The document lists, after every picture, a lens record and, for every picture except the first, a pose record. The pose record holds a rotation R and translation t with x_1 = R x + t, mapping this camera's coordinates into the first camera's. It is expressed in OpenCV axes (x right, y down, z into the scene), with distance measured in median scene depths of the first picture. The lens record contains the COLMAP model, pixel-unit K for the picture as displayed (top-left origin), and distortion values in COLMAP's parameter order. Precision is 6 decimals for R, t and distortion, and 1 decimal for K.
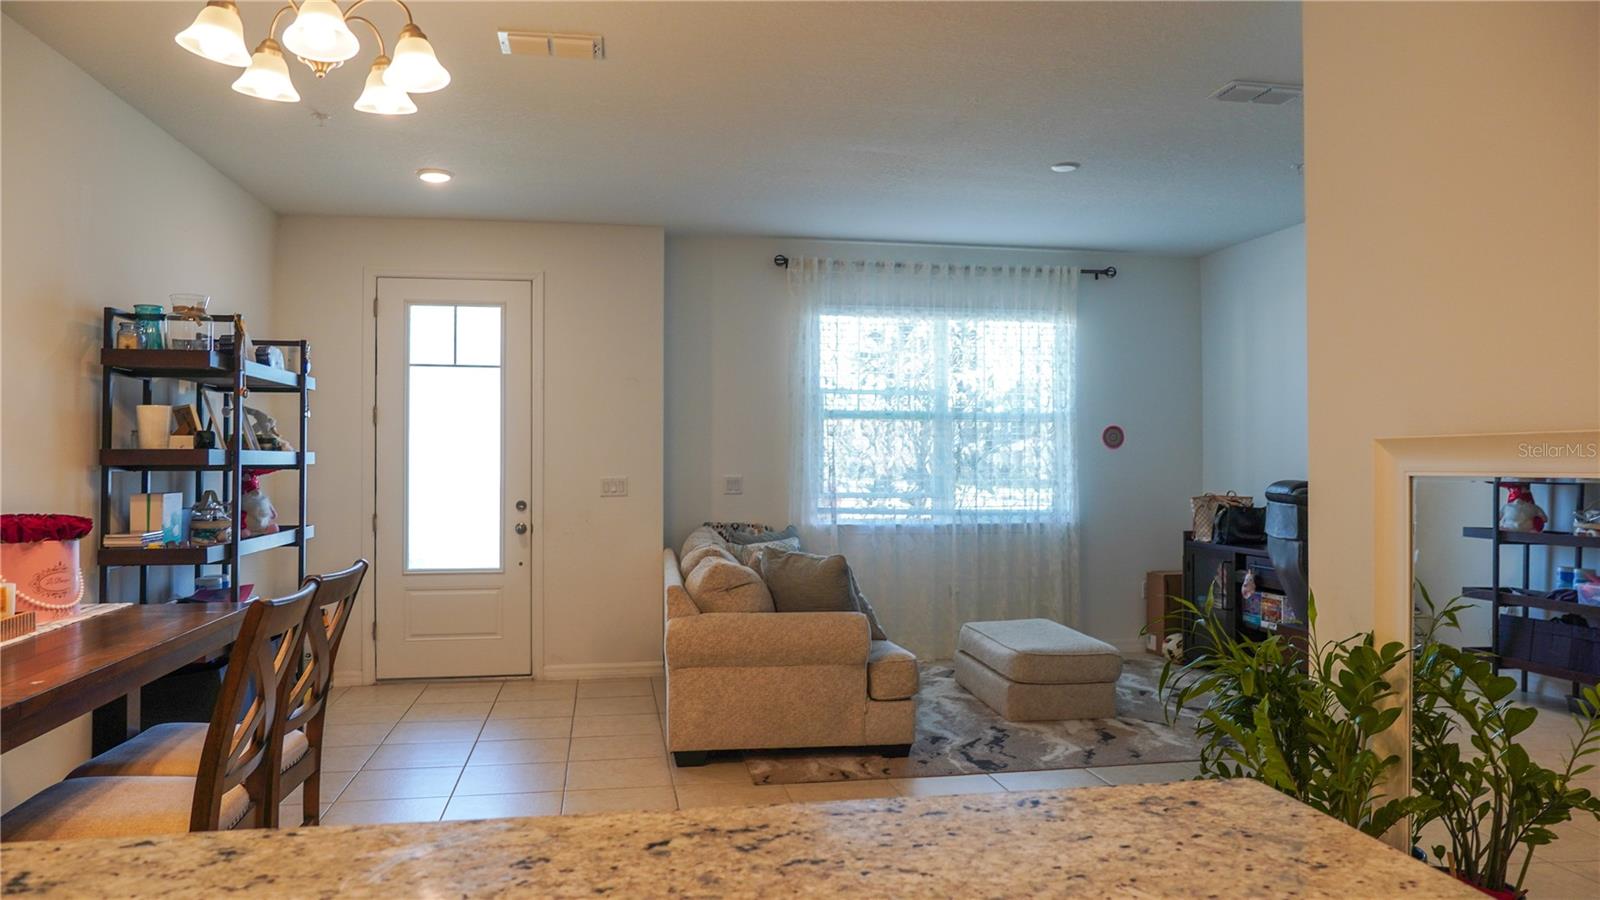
lens RADIAL K [[1100.0, 0, 800.0], [0, 1100.0, 450.0], [0, 0, 1]] dist [-0.035299, 0.006795]
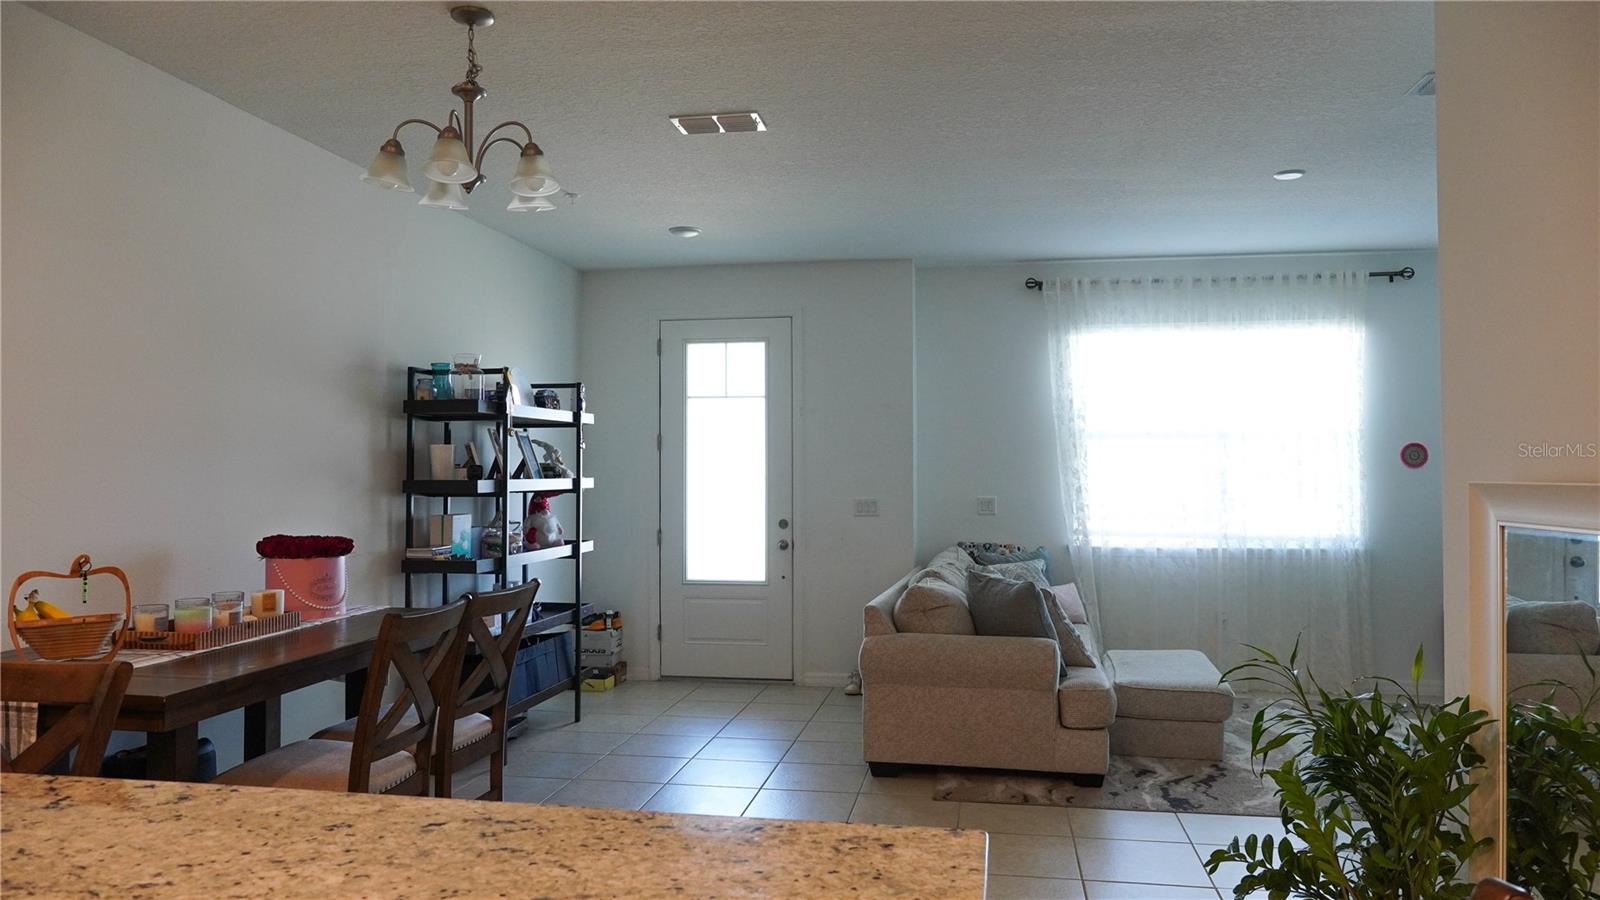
lens RADIAL K [[1092.3, 0, 794.6], [0, 1092.3, 451.7], [0, 0, 1]] dist [-0.023509, 0.004391]
pose [[0.938432, -0.007734, -0.345378, 0.183524], [0.005986, 0.999963, -0.006126, -0.019747], [0.345412, 0.003682, 0.938444, -0.020472]]
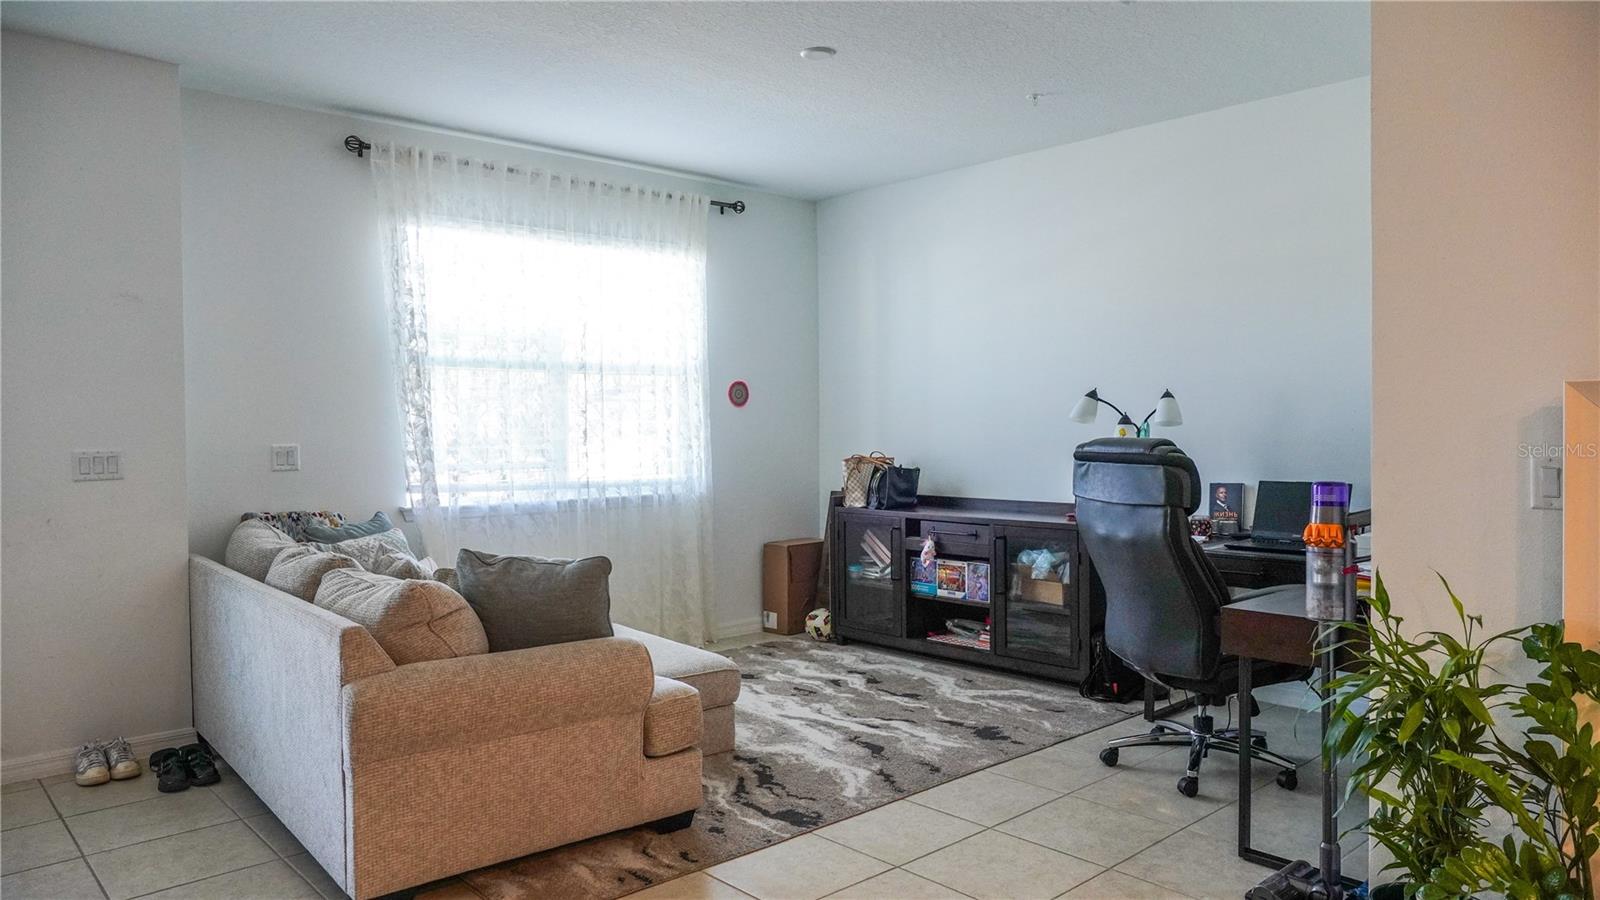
lens RADIAL K [[1075.7, 0, 802.7], [0, 1075.7, 444.6], [0, 0, 1]] dist [-0.052325, 0.054310]
pose [[0.845732, -0.017347, 0.533327, -0.216066], [0.001784, 0.999558, 0.029683, 0.005783], [-0.533606, -0.024152, 0.845388, 0.372833]]
